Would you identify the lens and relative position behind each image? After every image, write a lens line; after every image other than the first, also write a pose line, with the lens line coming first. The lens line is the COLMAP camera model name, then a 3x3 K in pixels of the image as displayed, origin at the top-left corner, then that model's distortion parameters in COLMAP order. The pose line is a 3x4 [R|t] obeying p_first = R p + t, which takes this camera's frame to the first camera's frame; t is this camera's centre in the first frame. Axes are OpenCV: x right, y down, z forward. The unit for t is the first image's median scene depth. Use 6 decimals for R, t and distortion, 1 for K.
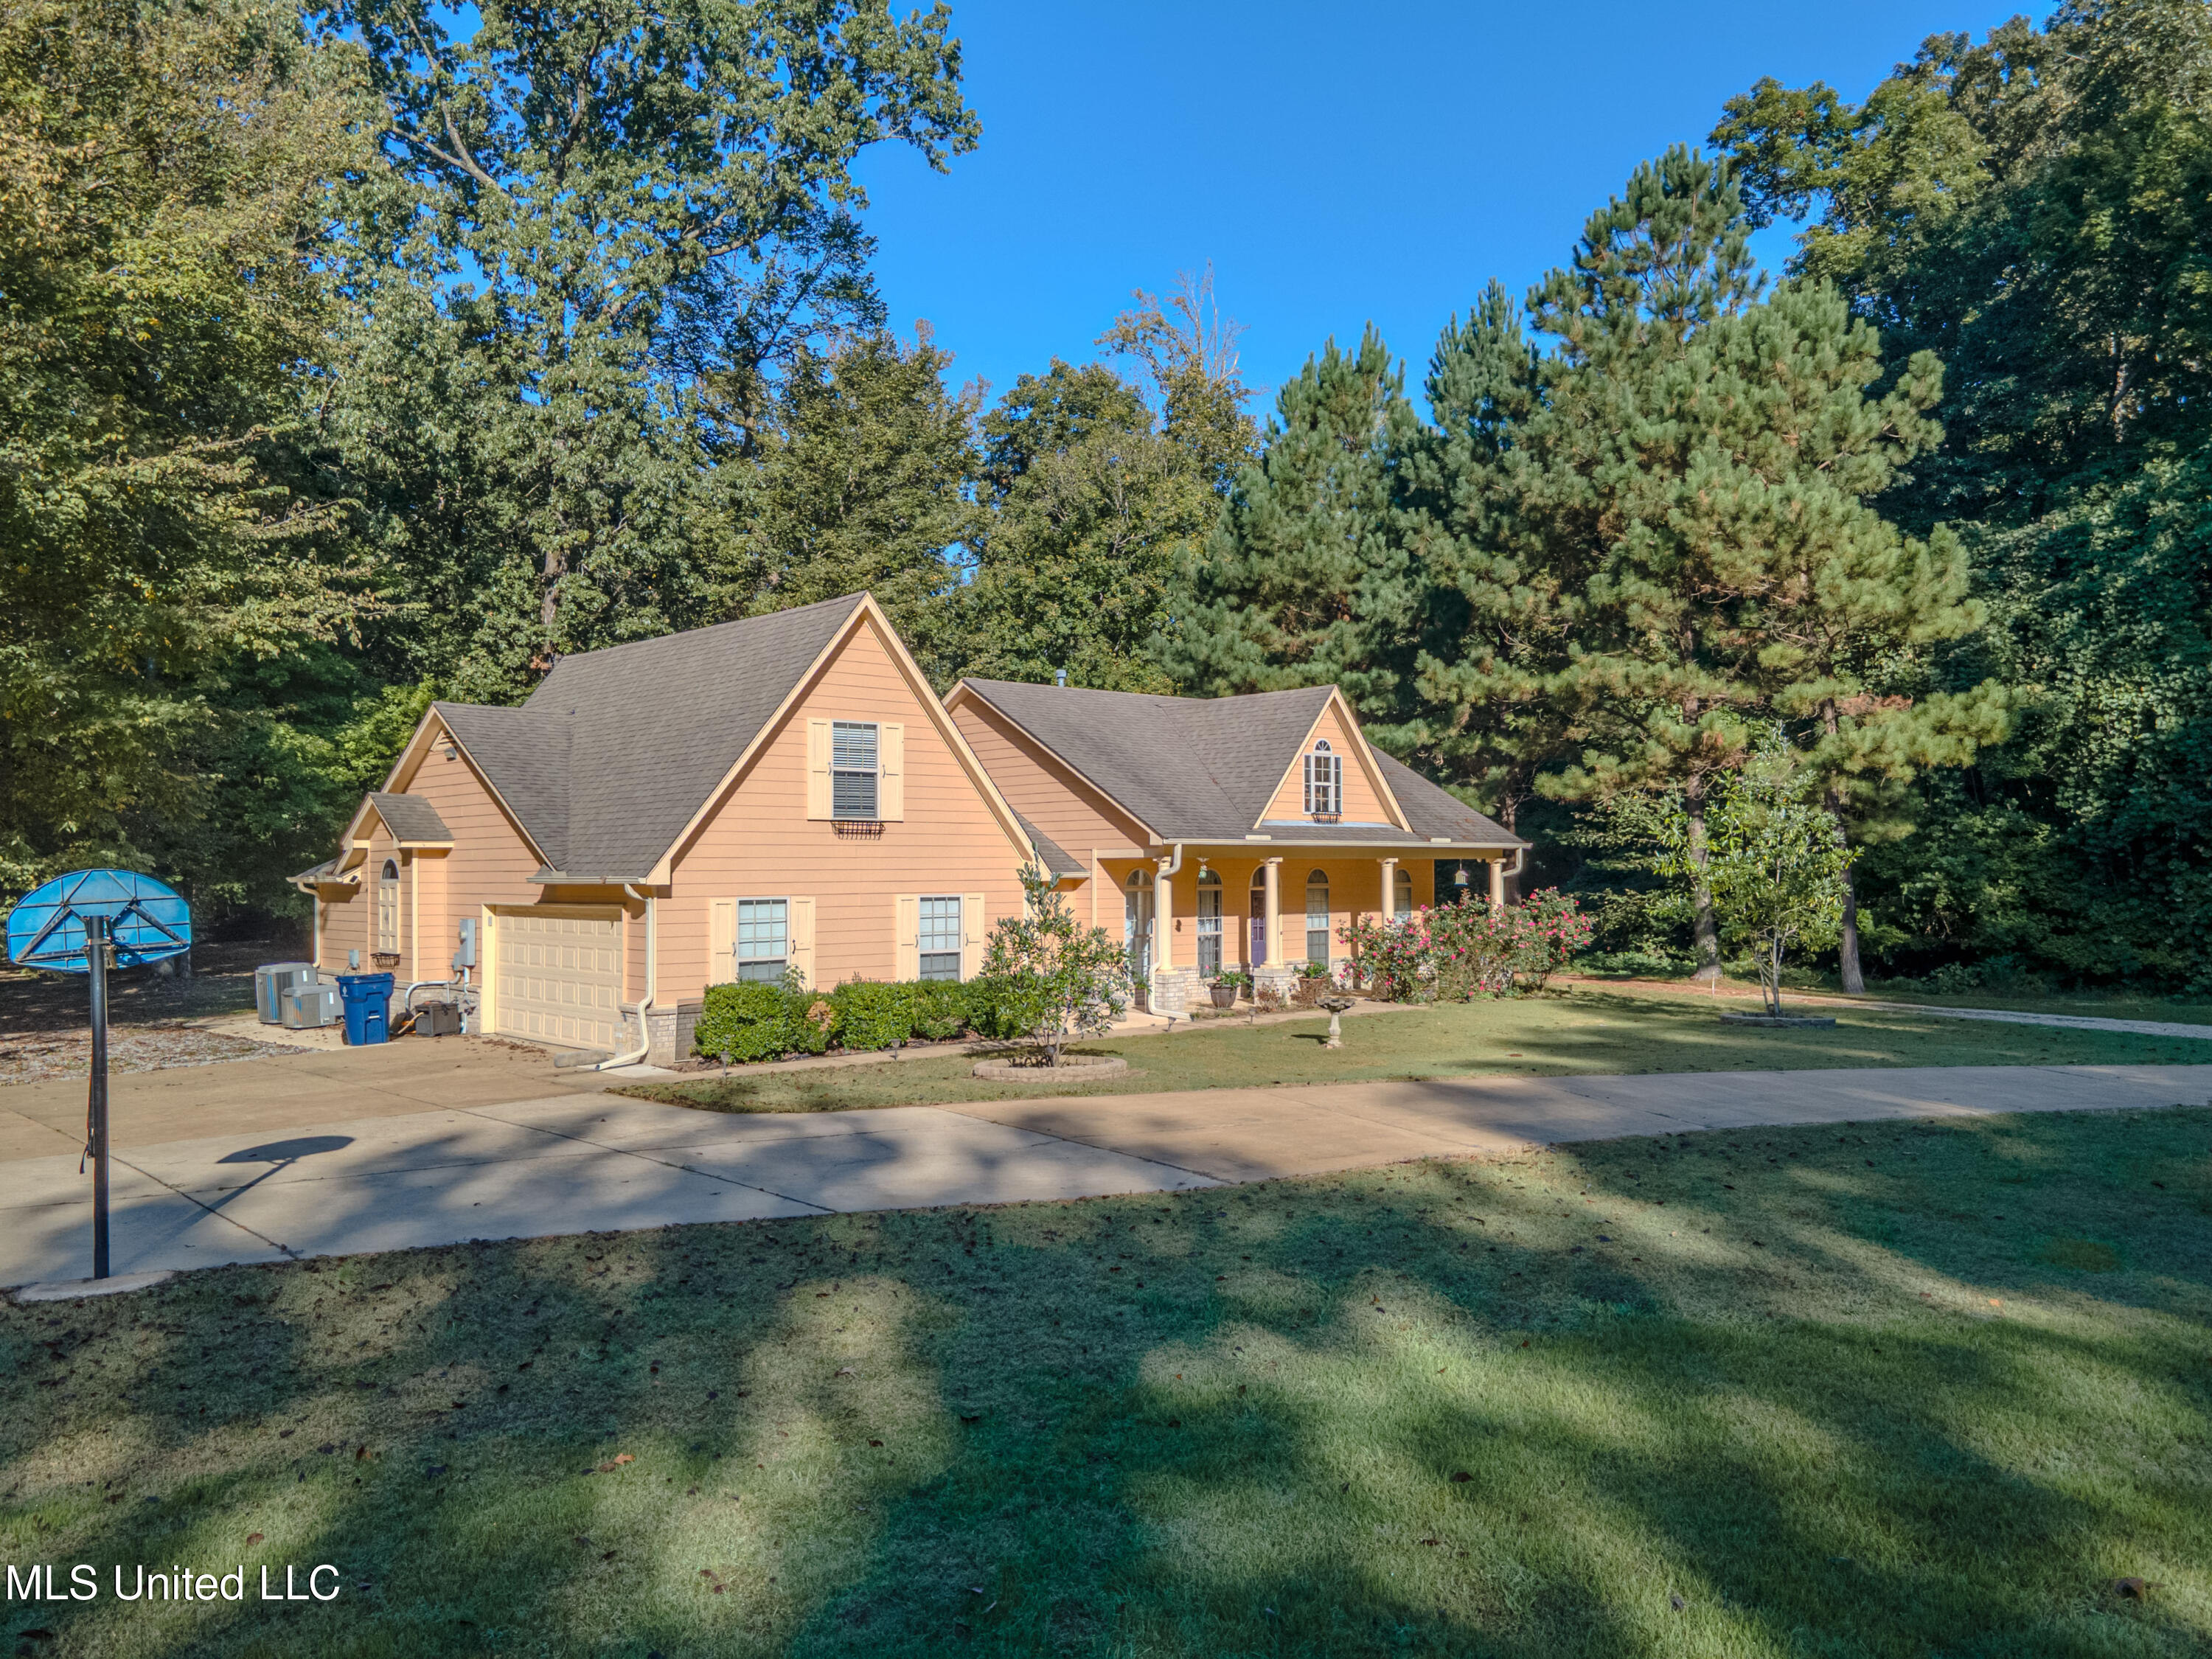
lens RADIAL K [[1696.7, 0, 1088.3], [0, 1696.7, 831.7], [0, 0, 1]] dist [0.027221, 0.054366]
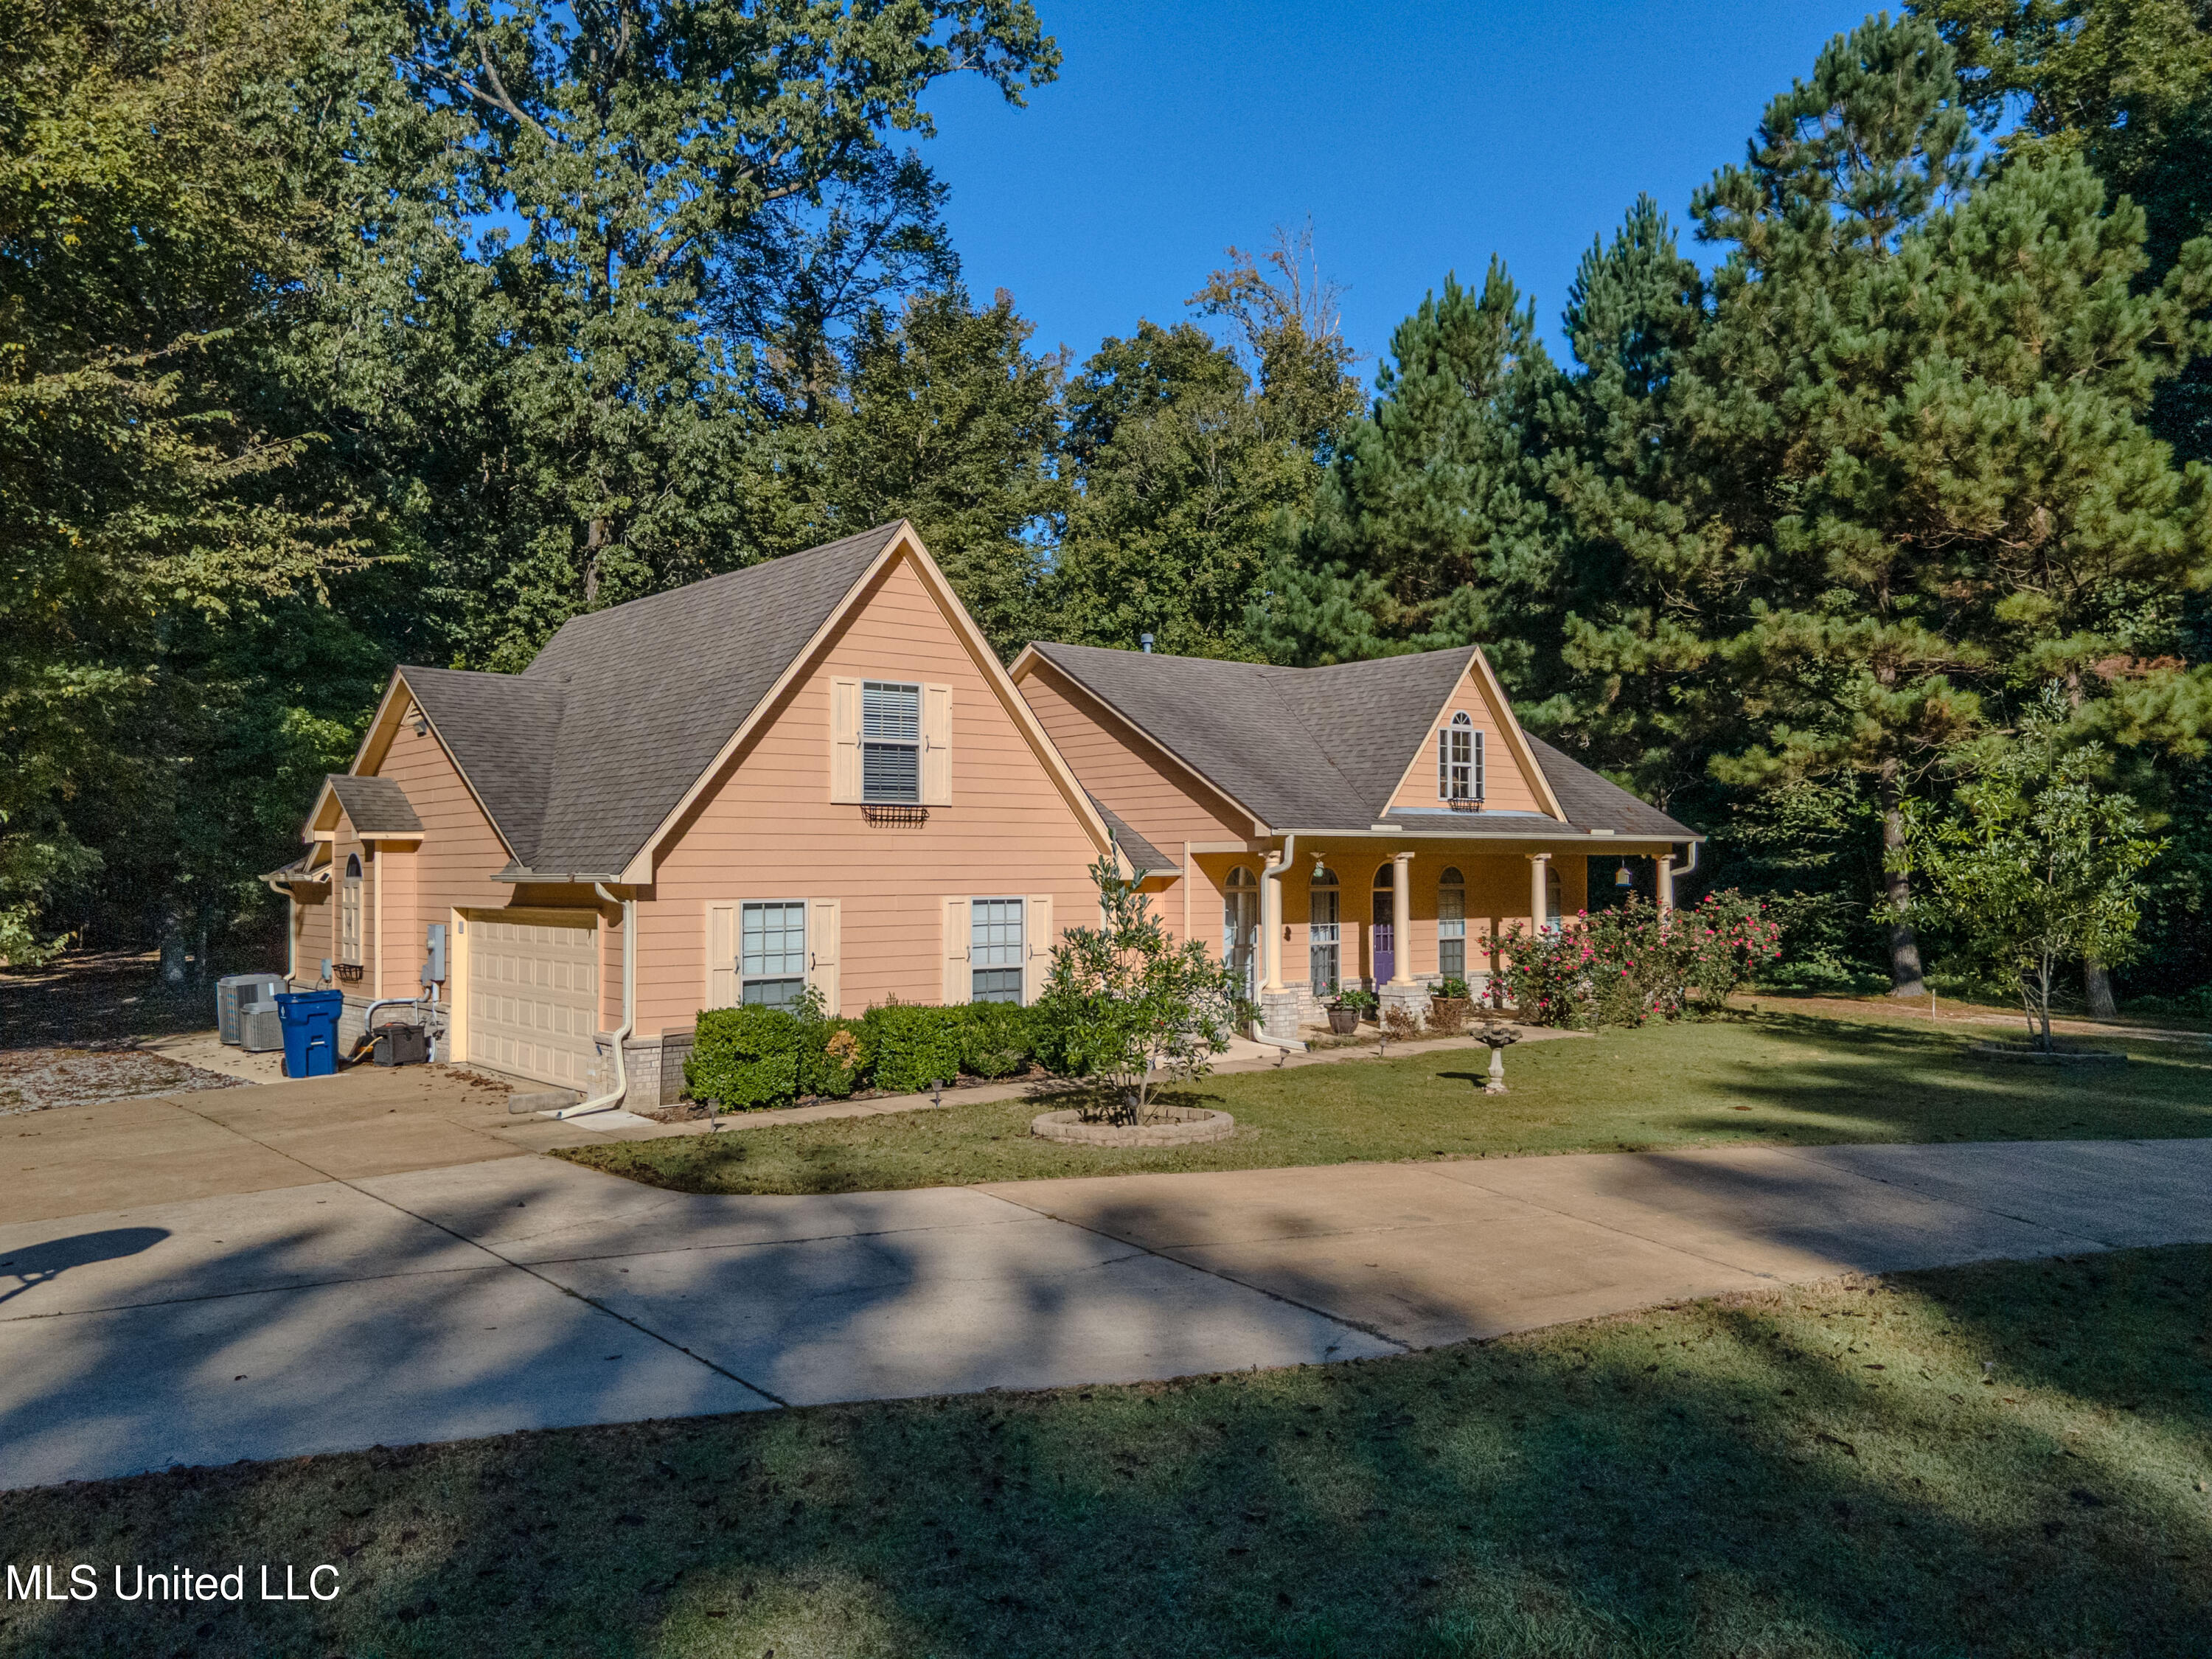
lens RADIAL K [[1715.0, 0, 1081.2], [0, 1715.0, 836.0], [0, 0, 1]] dist [0.002307, 0.095998]
pose [[0.998442, -0.000612, -0.055799, -0.001307], [0.000746, 0.999997, 0.002385, 0.004271], [0.055797, -0.002423, 0.998439, 0.127201]]
